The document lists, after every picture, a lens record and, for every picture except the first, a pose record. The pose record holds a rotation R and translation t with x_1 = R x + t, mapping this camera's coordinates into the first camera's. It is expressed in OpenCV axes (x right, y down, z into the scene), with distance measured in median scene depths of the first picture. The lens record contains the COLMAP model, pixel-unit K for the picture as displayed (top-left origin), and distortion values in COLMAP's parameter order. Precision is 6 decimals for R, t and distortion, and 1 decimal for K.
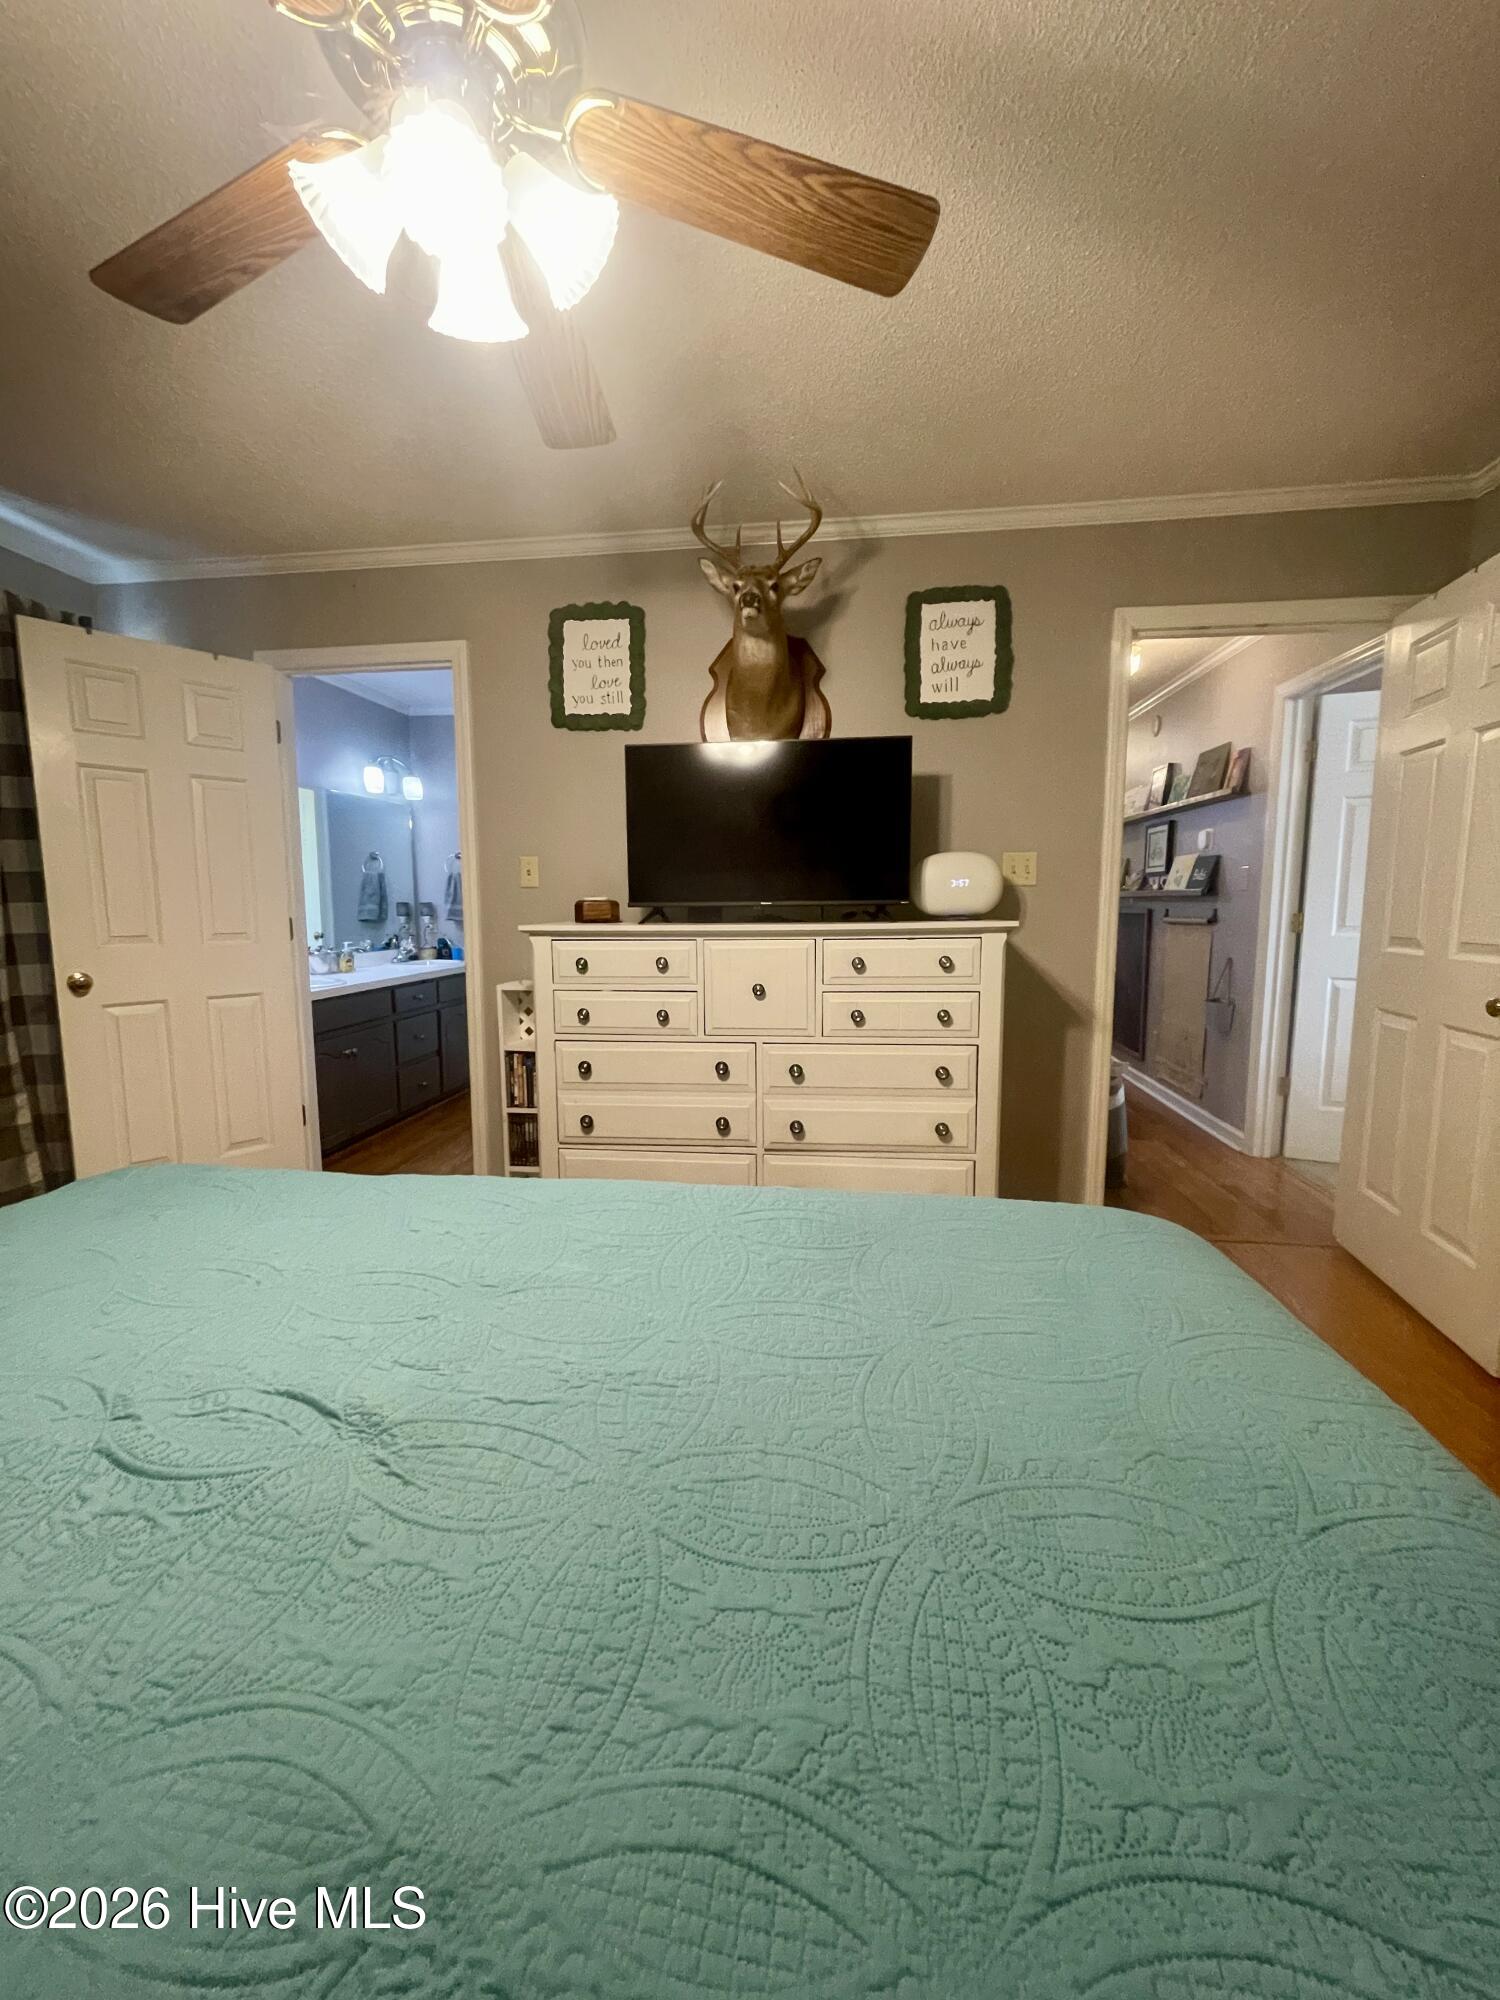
lens RADIAL K [[810.1, 0, 735.9], [0, 810.1, 998.5], [0, 0, 1]] dist [0.000589, 0.000643]
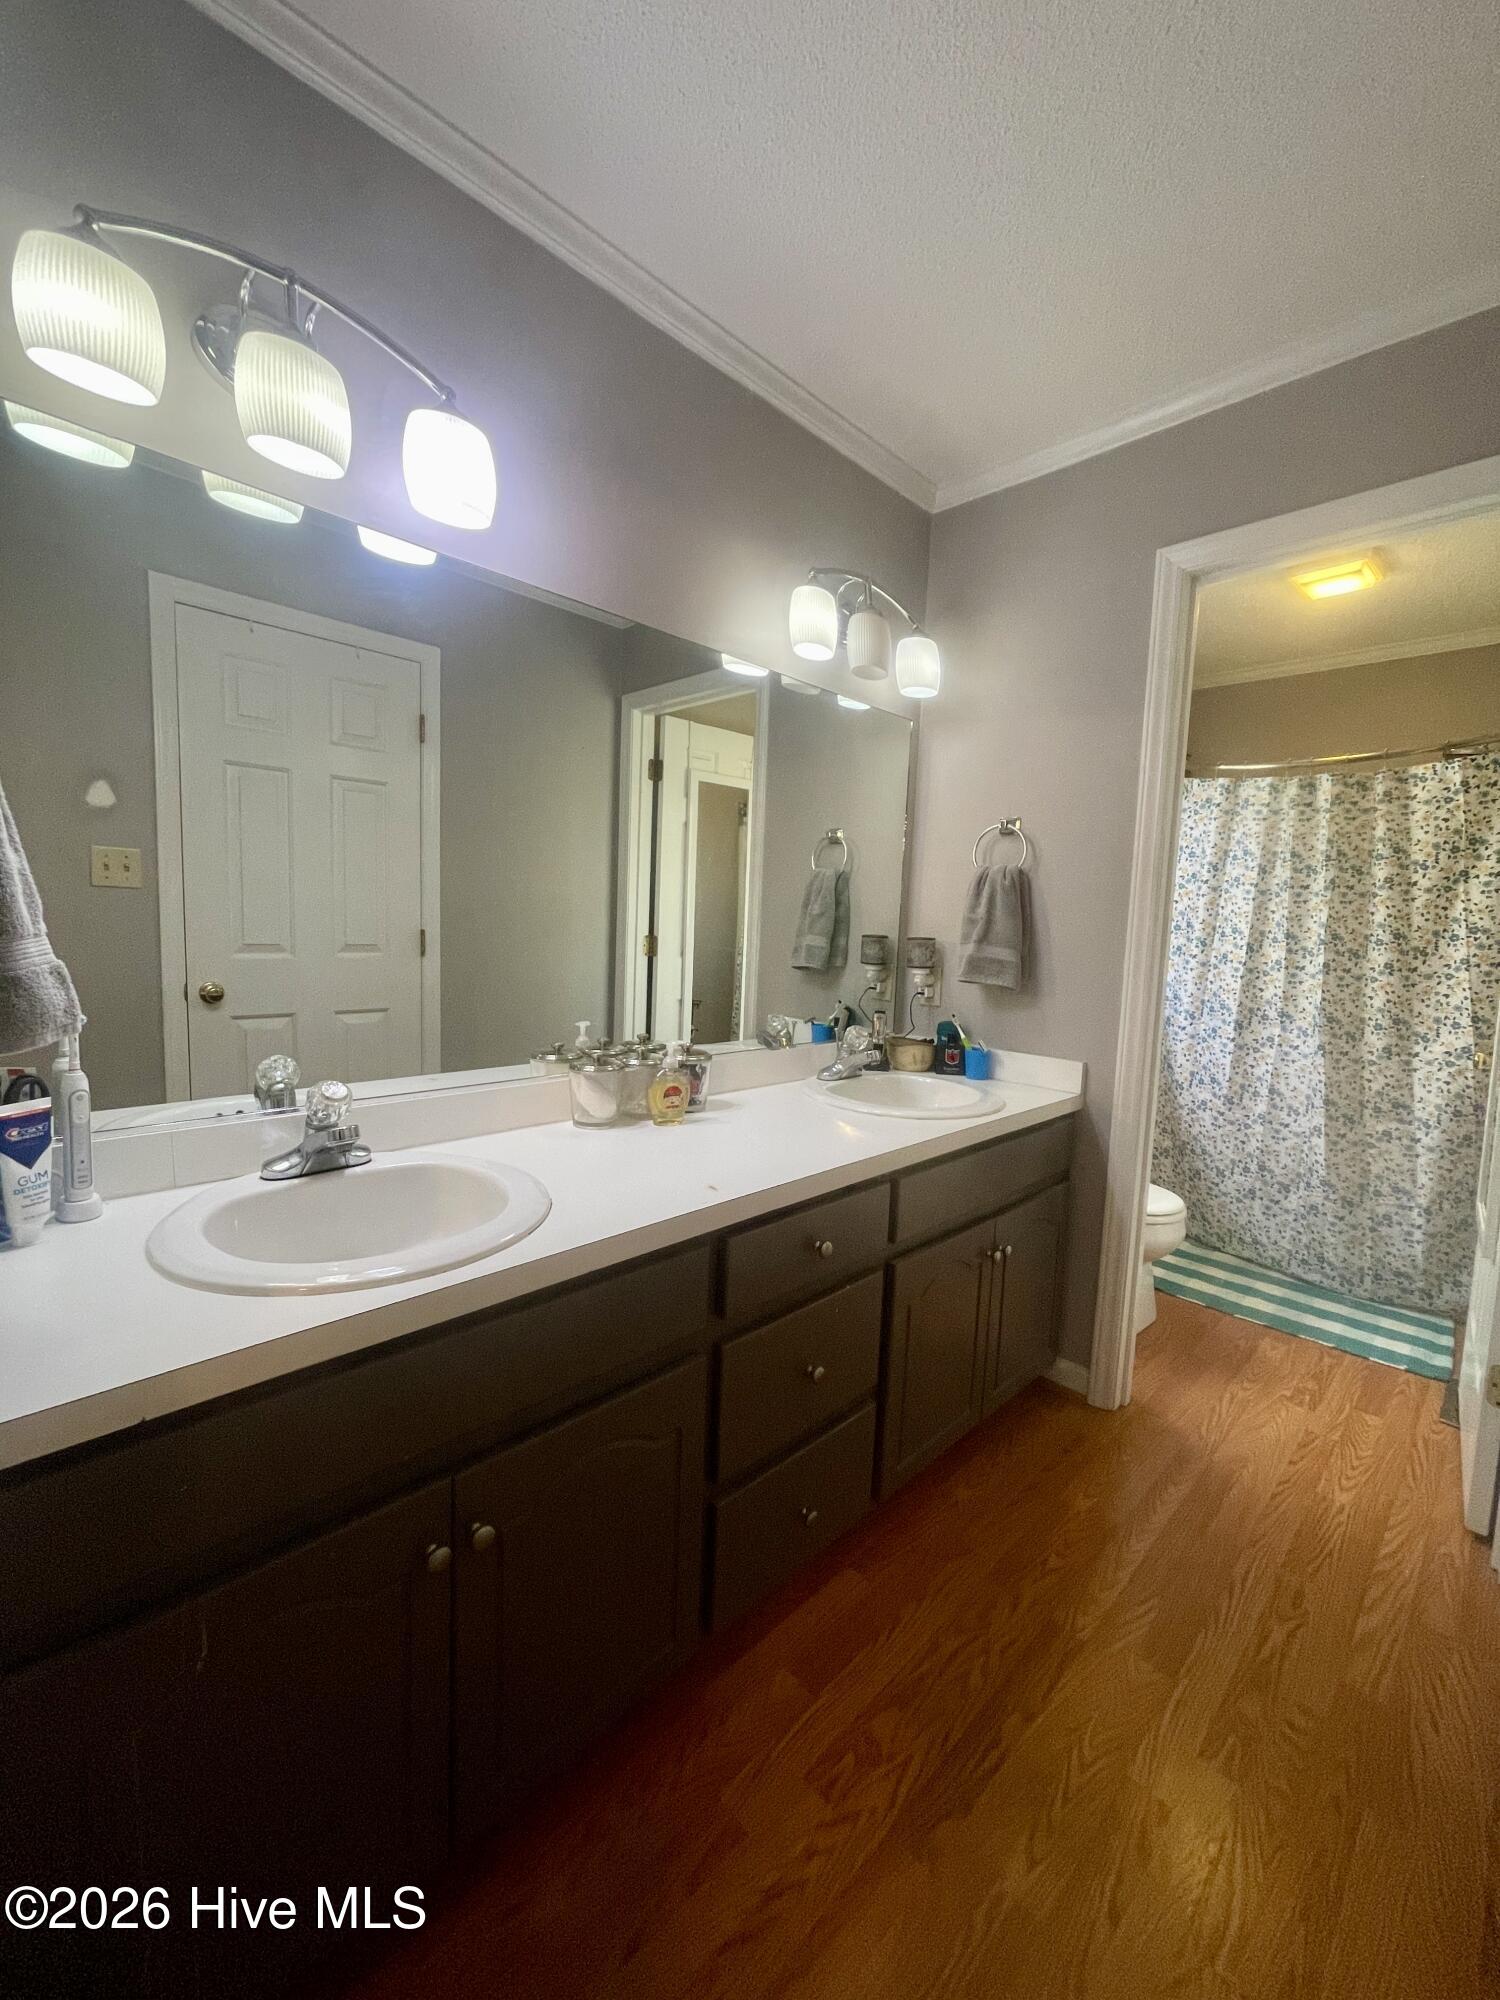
lens RADIAL K [[810.1, 0, 744.7], [0, 810.1, 994.7], [0, 0, 1]] dist [0.000589, 0.000643]
pose [[0.795643, 0.087570, -0.599403, -0.193632], [-0.111455, 0.993766, -0.002760, -0.075825], [0.595424, 0.069003, 0.800443, 0.593766]]
